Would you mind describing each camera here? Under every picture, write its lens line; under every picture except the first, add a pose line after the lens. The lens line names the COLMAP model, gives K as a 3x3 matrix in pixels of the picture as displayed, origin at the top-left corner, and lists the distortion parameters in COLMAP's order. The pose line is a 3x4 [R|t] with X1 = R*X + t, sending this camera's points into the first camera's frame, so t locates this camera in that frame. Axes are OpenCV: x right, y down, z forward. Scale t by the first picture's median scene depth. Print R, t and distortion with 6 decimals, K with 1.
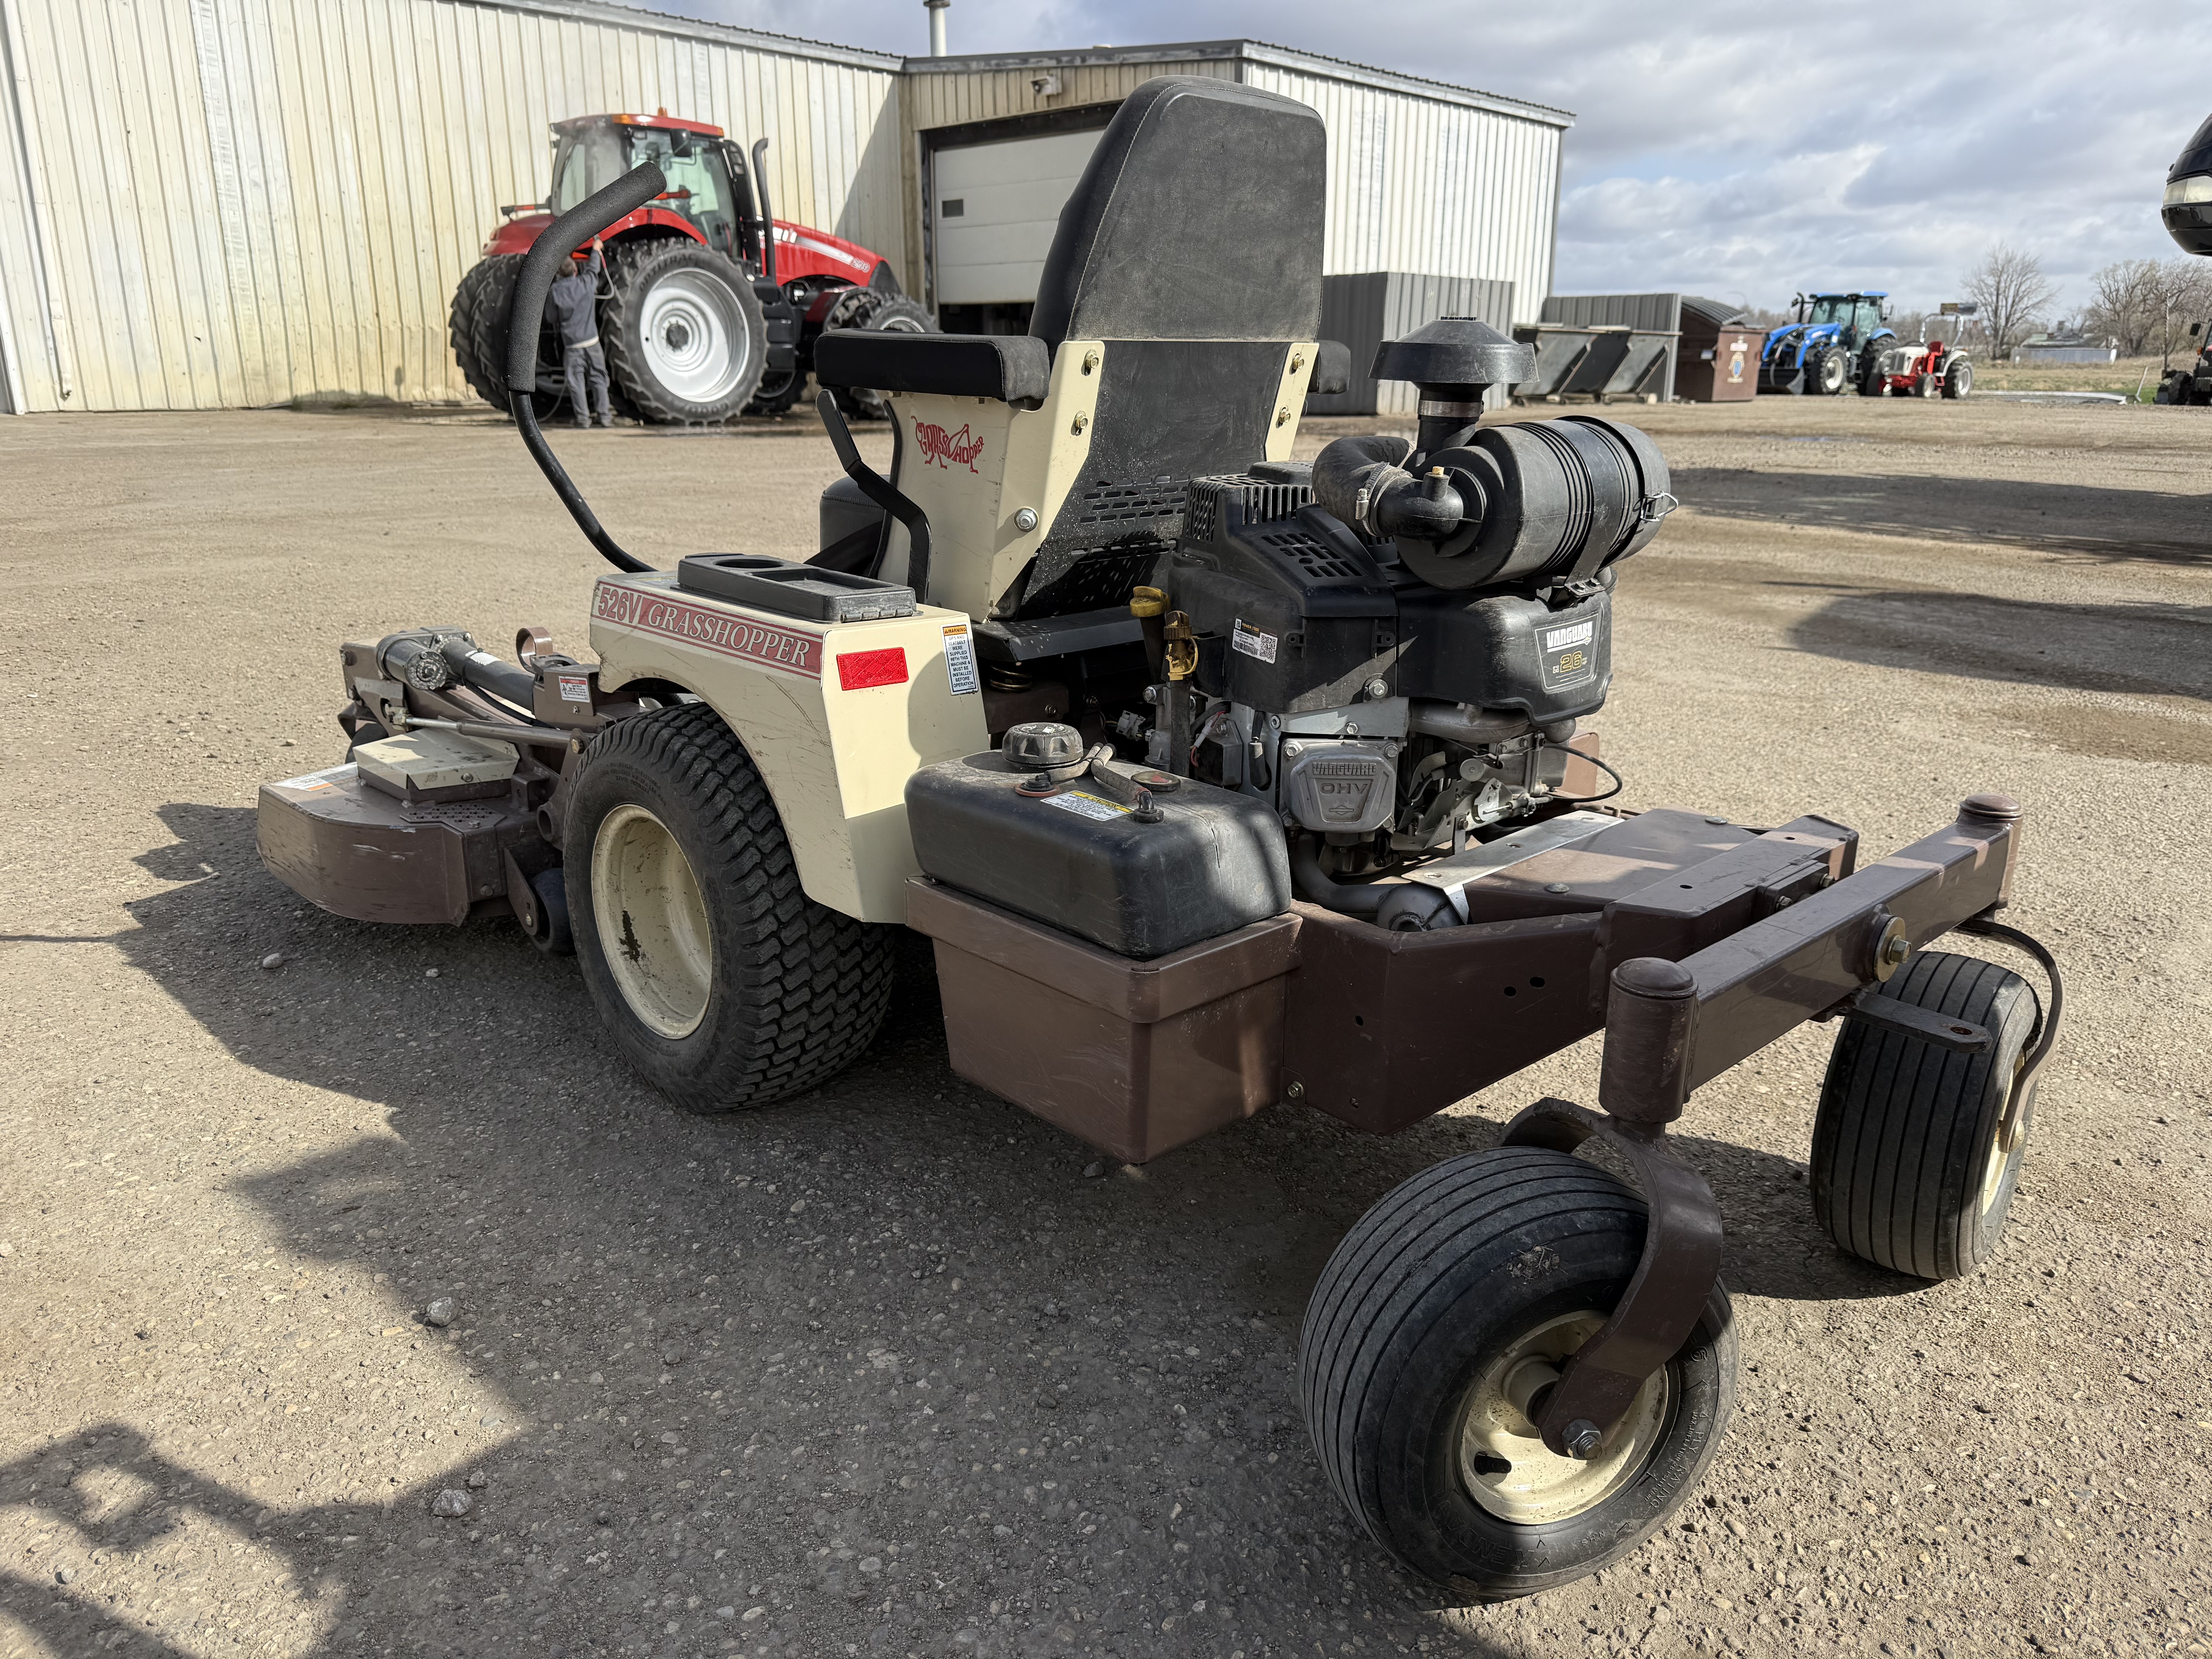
lens RADIAL K [[1579.7, 0, 1106.0], [0, 1579.7, 829.5], [0, 0, 1]] dist [0.004230, -0.001793]
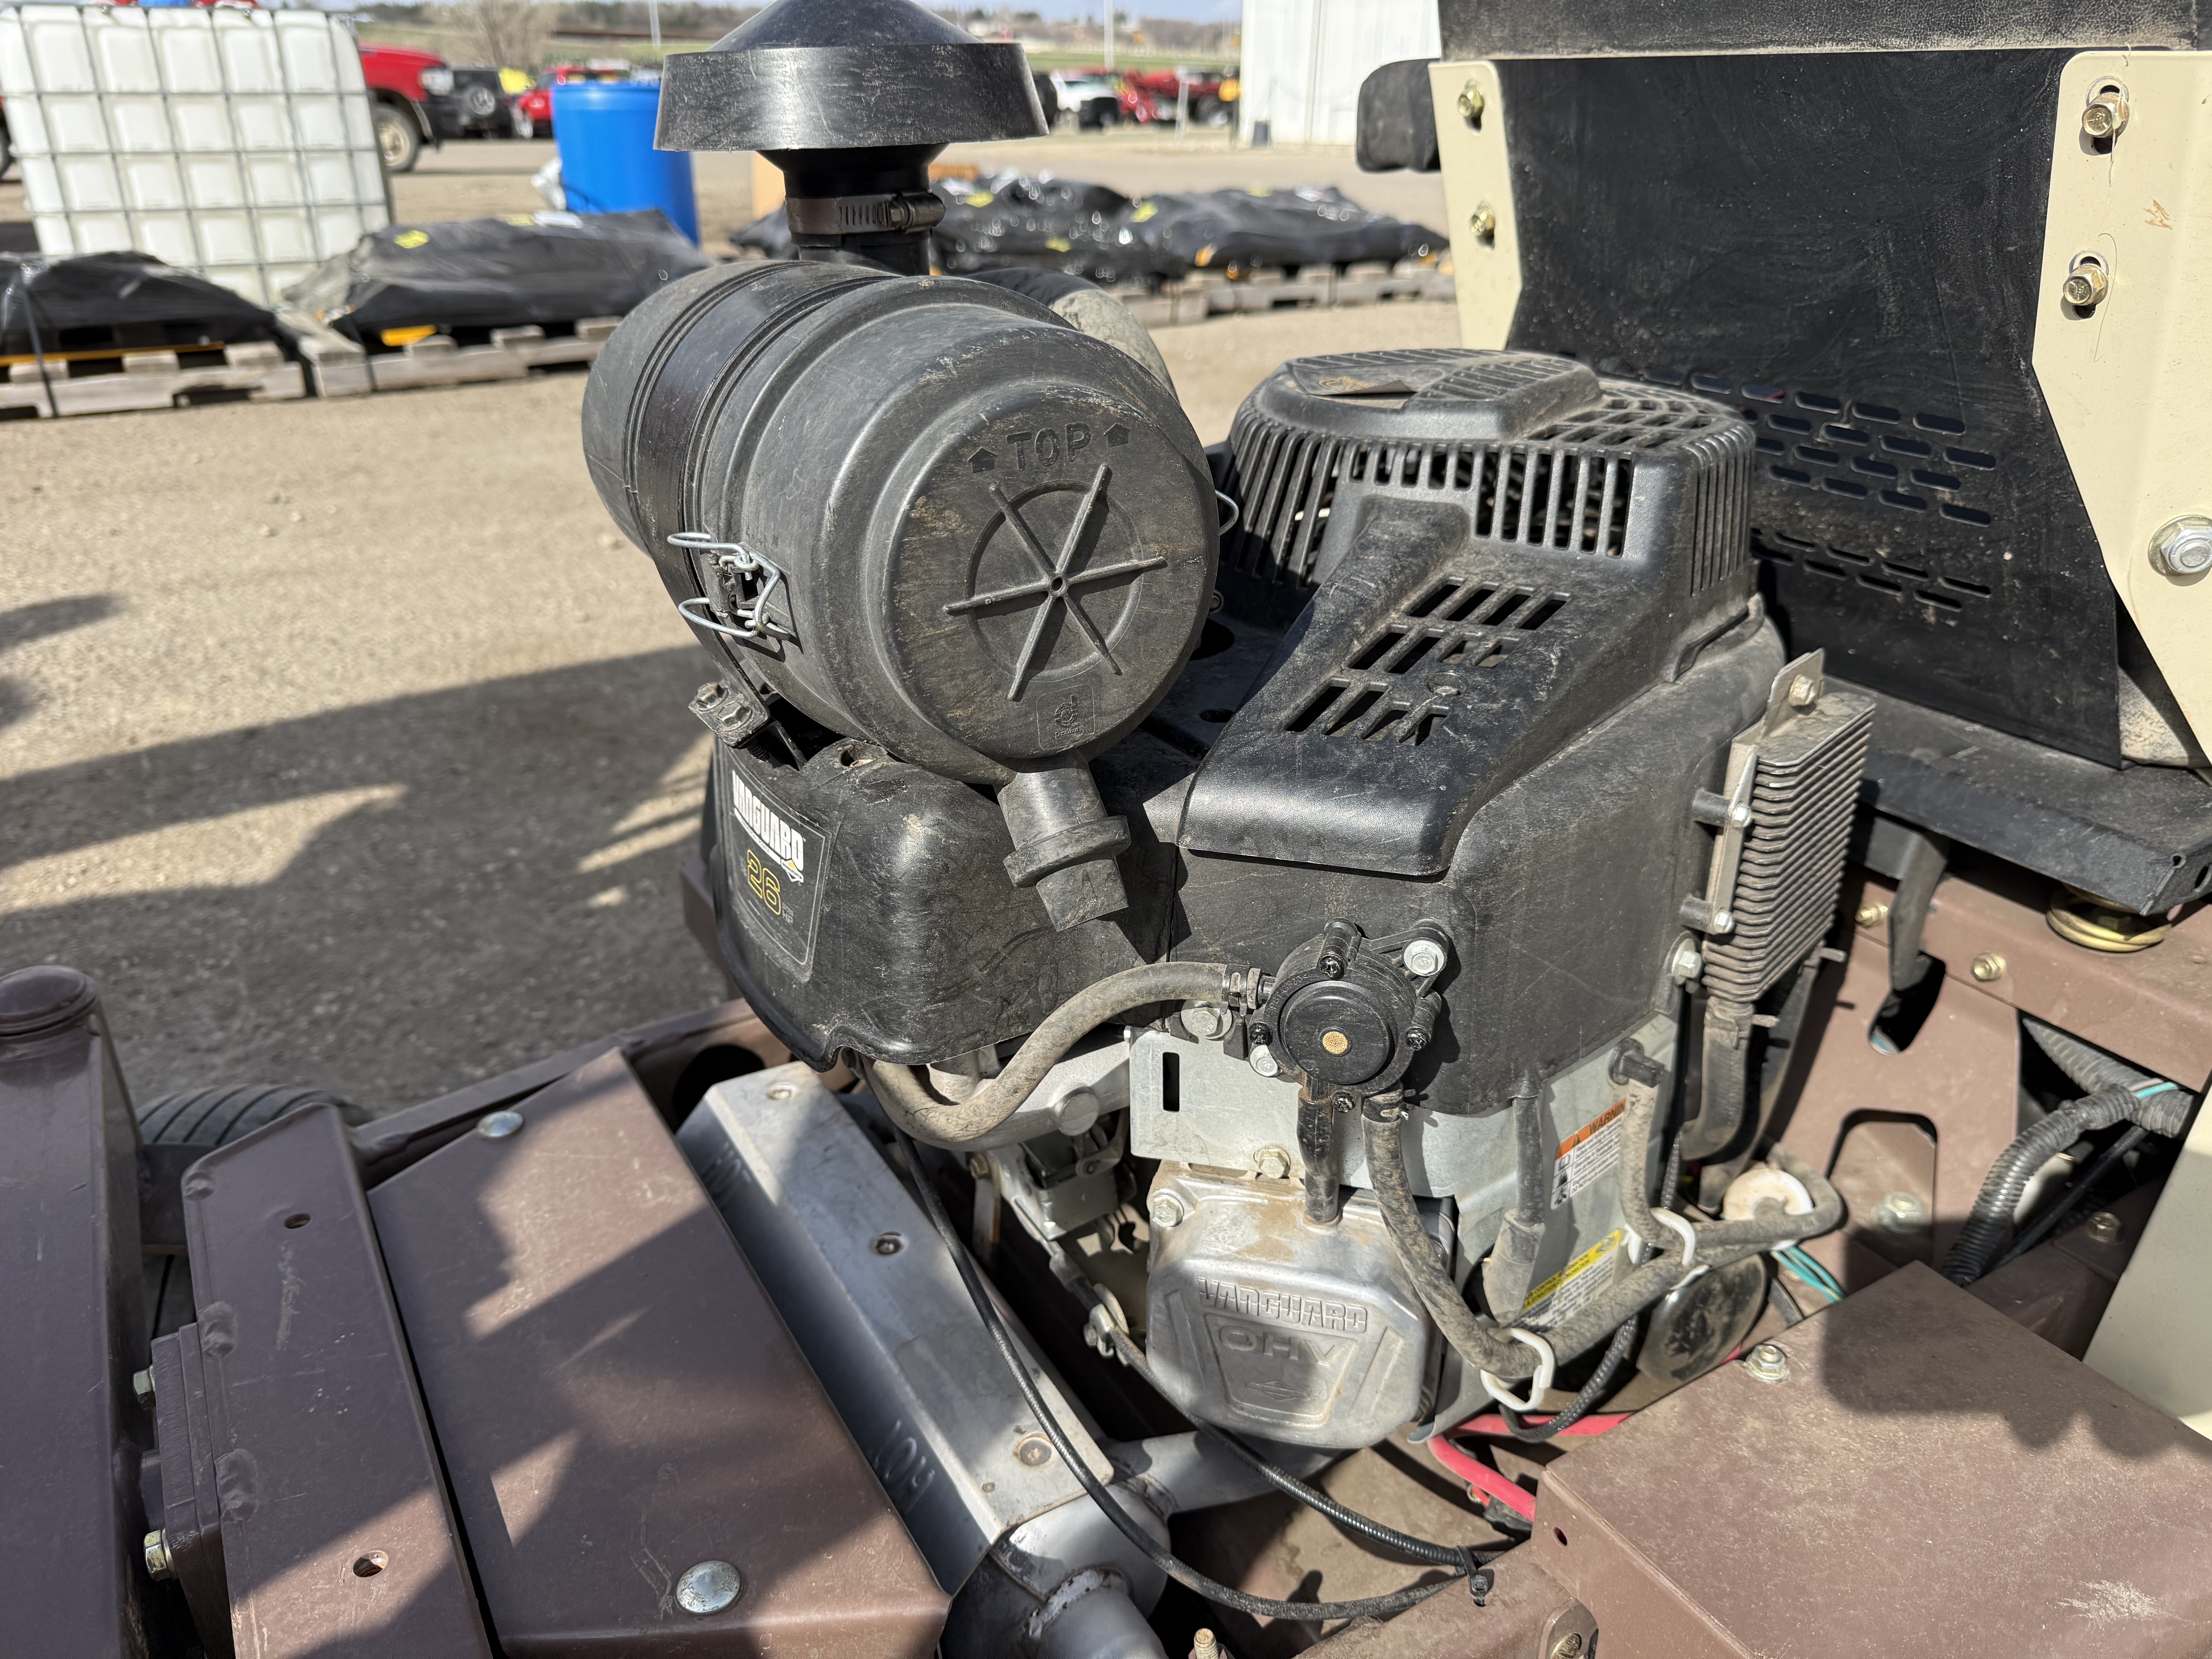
lens RADIAL K [[1566.3, 0, 1093.4], [0, 1566.3, 828.4], [0, 0, 1]] dist [0.055466, -0.062211]
pose [[-0.233384, 0.408582, -0.882379, 0.055538], [-0.282171, 0.839935, 0.463561, -0.029247], [0.930544, 0.357169, -0.080737, 0.097833]]
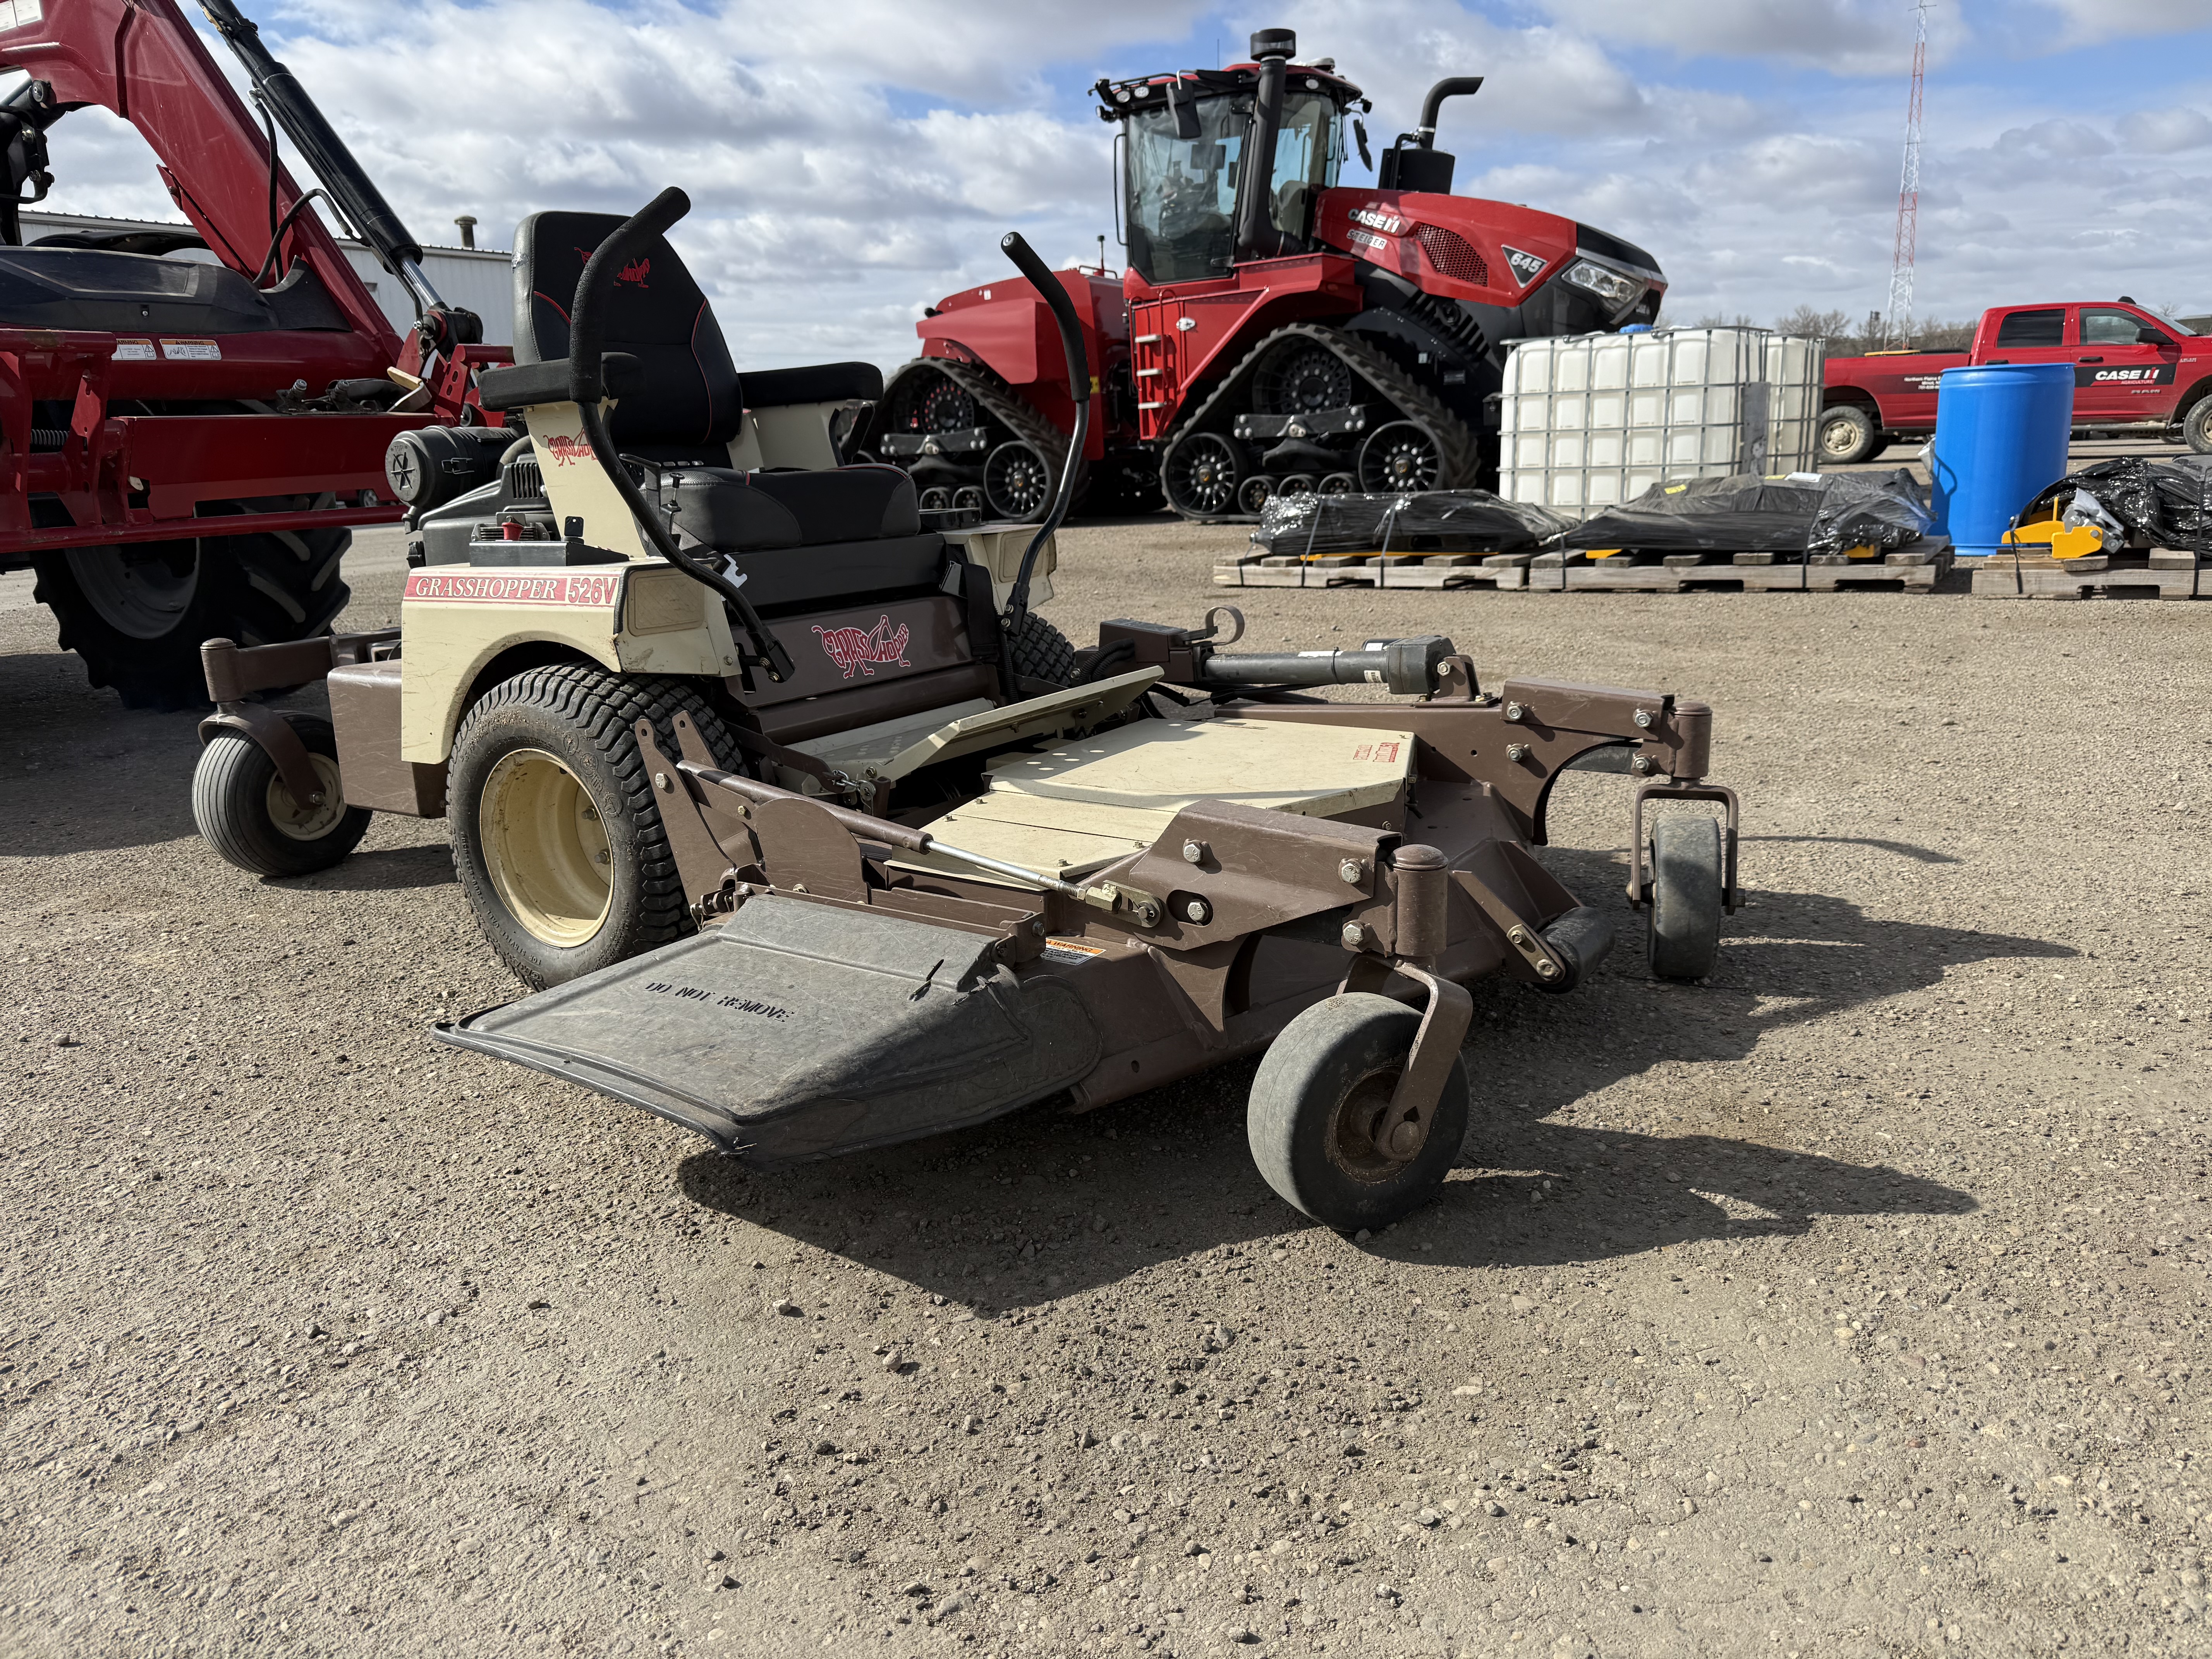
lens RADIAL K [[1570.8, 0, 1106.0], [0, 1570.8, 829.5], [0, 0, 1]] dist [0.076589, -0.115952]
pose [[-0.973098, 0.088603, -0.212674, 0.004185], [-0.032141, 0.861860, 0.506127, -0.070844], [0.228140, 0.499347, -0.835826, 0.257615]]
